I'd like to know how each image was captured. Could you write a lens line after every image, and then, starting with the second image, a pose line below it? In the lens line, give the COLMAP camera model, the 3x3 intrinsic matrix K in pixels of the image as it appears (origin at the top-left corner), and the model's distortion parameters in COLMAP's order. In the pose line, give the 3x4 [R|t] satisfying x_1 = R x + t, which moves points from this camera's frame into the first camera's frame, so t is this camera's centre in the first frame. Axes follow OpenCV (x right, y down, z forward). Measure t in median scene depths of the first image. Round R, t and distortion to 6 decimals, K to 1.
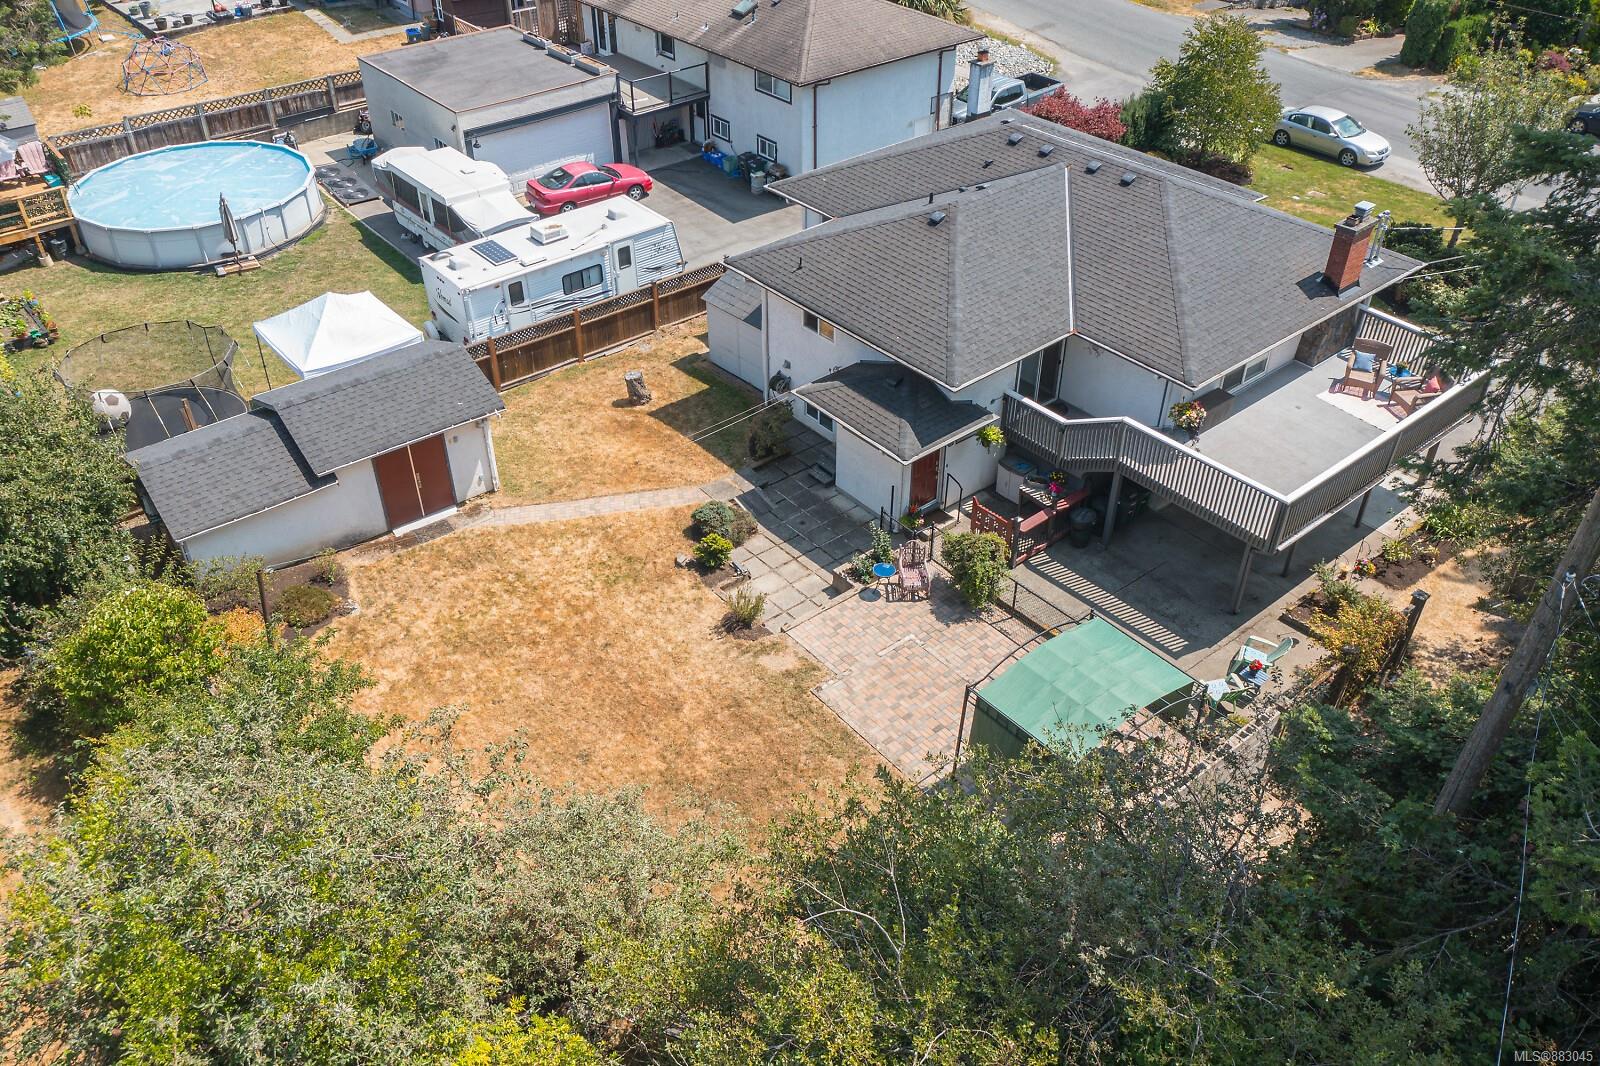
lens RADIAL K [[1261.6, 0, 803.2], [0, 1261.6, 530.6], [0, 0, 1]] dist [-0.014876, 0.001200]
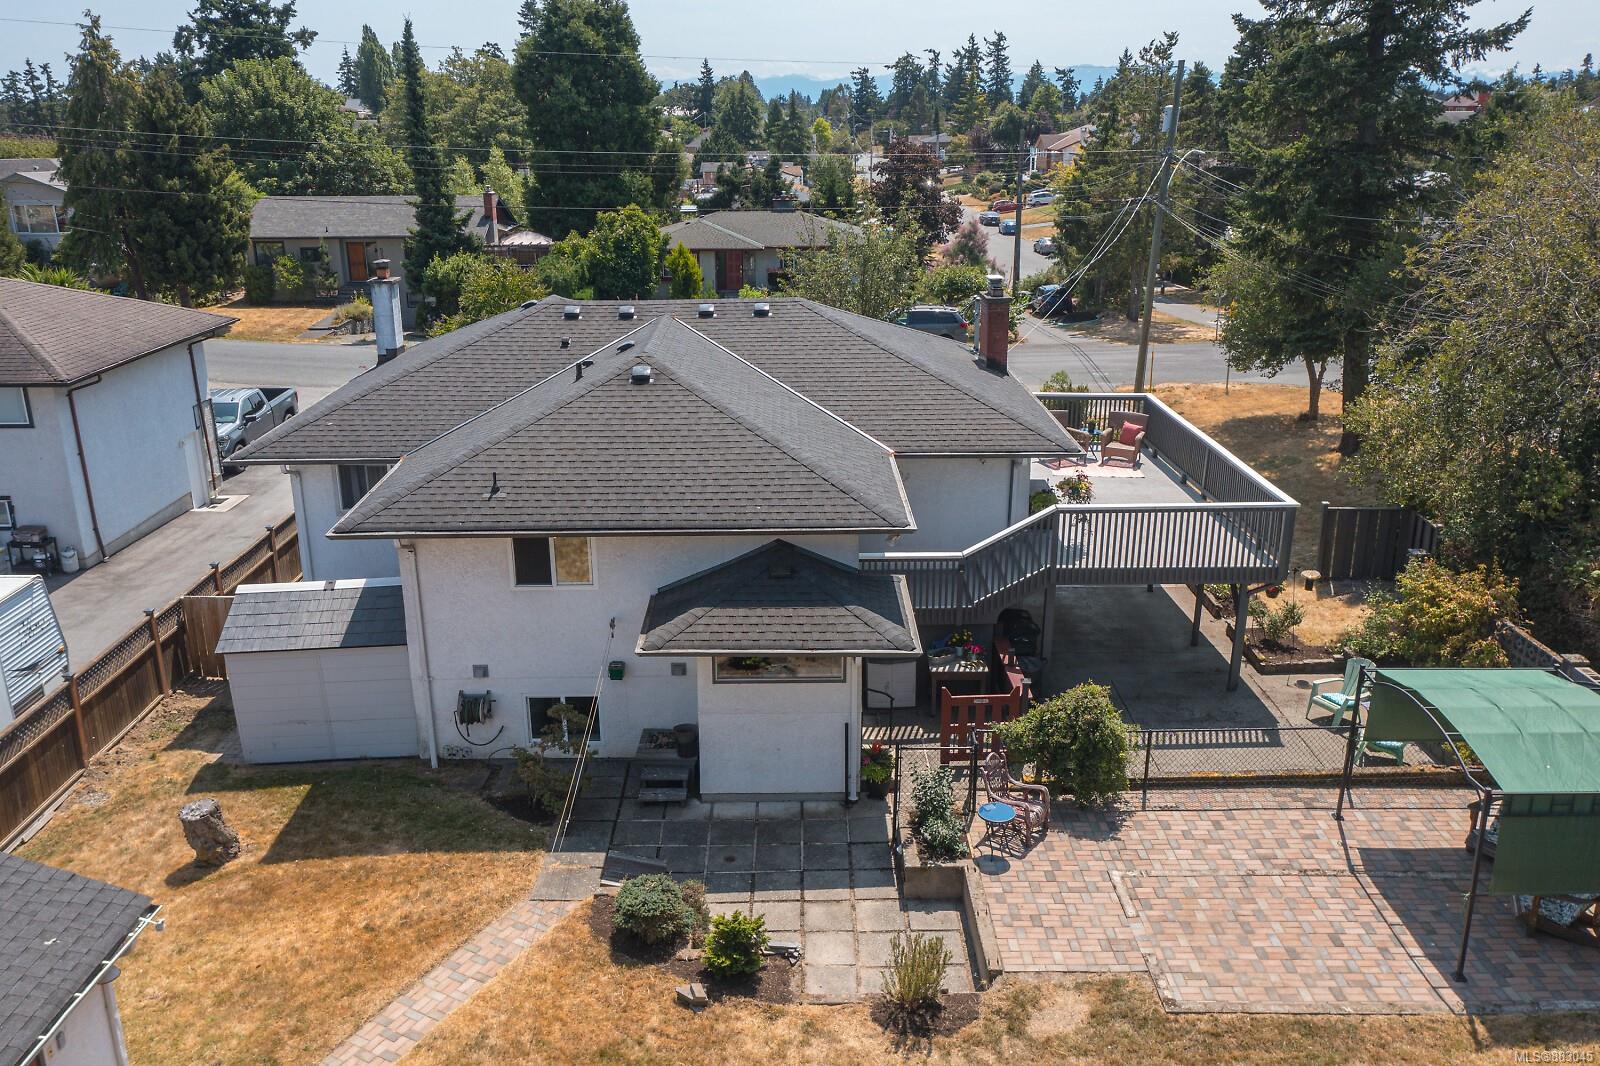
lens RADIAL K [[1261.6, 0, 804.8], [0, 1261.6, 536.6], [0, 0, 1]] dist [-0.014876, 0.001200]
pose [[0.627018, -0.248542, 0.738293, -0.345829], [0.471714, 0.875365, -0.105931, -0.054661], [-0.619948, 0.414684, 0.666110, 0.502771]]
